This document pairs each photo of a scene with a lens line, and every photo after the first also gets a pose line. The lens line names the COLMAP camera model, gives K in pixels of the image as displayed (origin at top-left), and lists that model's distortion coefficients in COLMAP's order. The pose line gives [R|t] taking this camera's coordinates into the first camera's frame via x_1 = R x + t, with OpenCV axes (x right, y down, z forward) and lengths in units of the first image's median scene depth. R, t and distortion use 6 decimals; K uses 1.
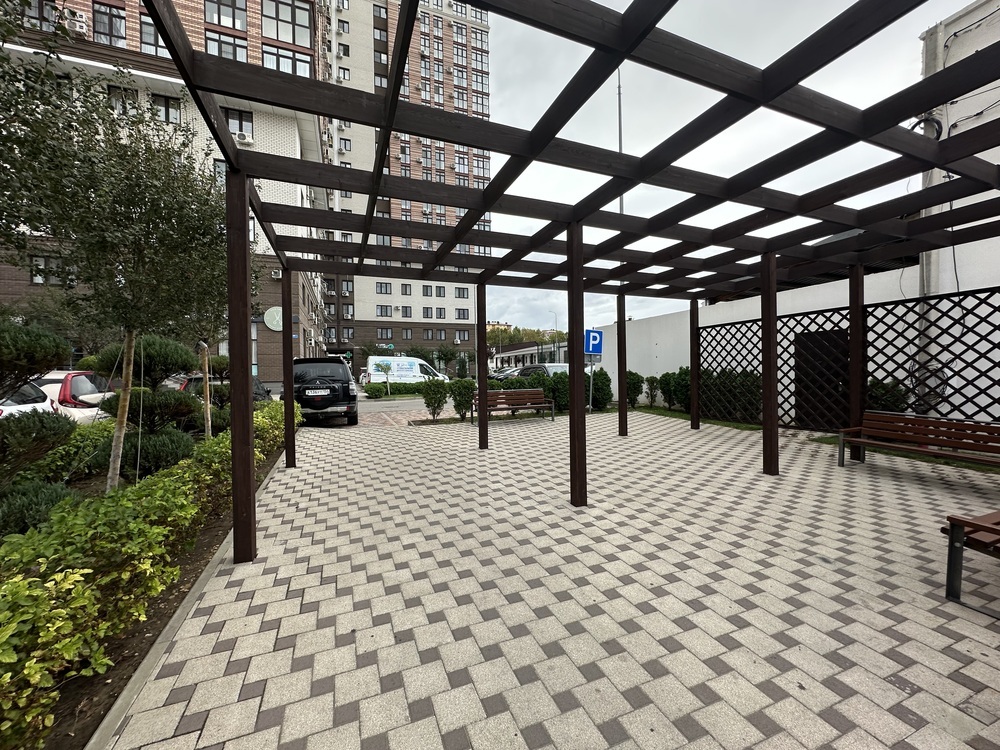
lens RADIAL K [[396.5, 0, 493.9], [0, 396.5, 371.0], [0, 0, 1]] dist [0.001708, 0.000071]
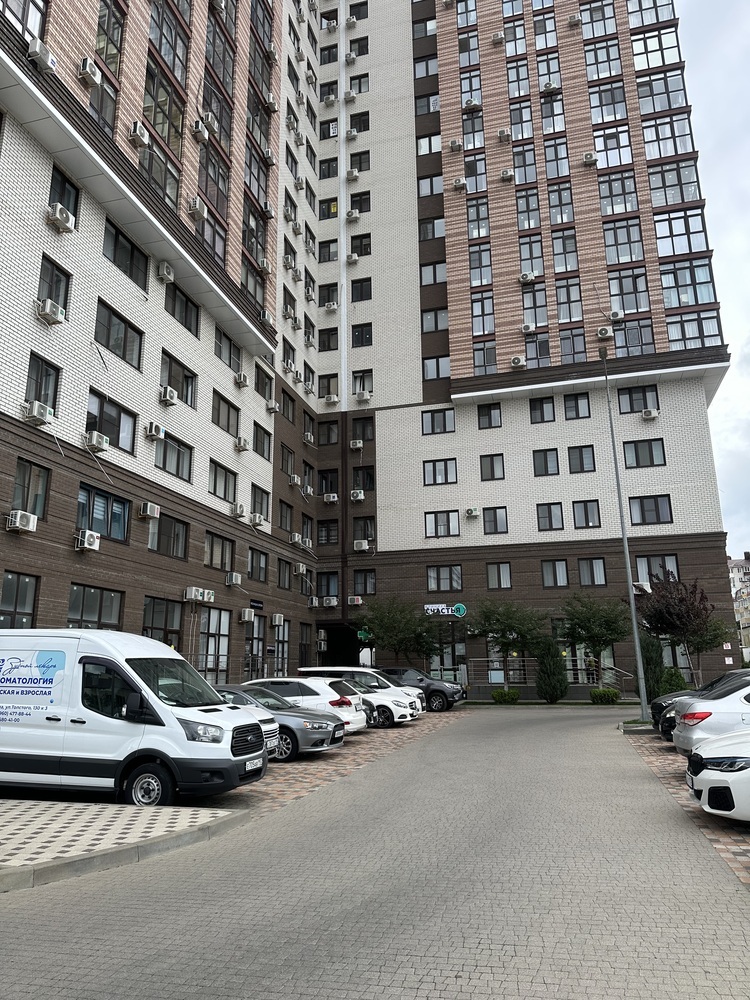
lens RADIAL K [[688.4, 0, 381.8], [0, 688.4, 507.1], [0, 0, 1]] dist [0.019358, -0.023449]
pose [[0.808016, -0.134484, -0.573607, 0.087351], [0.002316, 0.974317, -0.225170, -0.006573], [0.589157, 0.180612, 0.787574, 0.388459]]
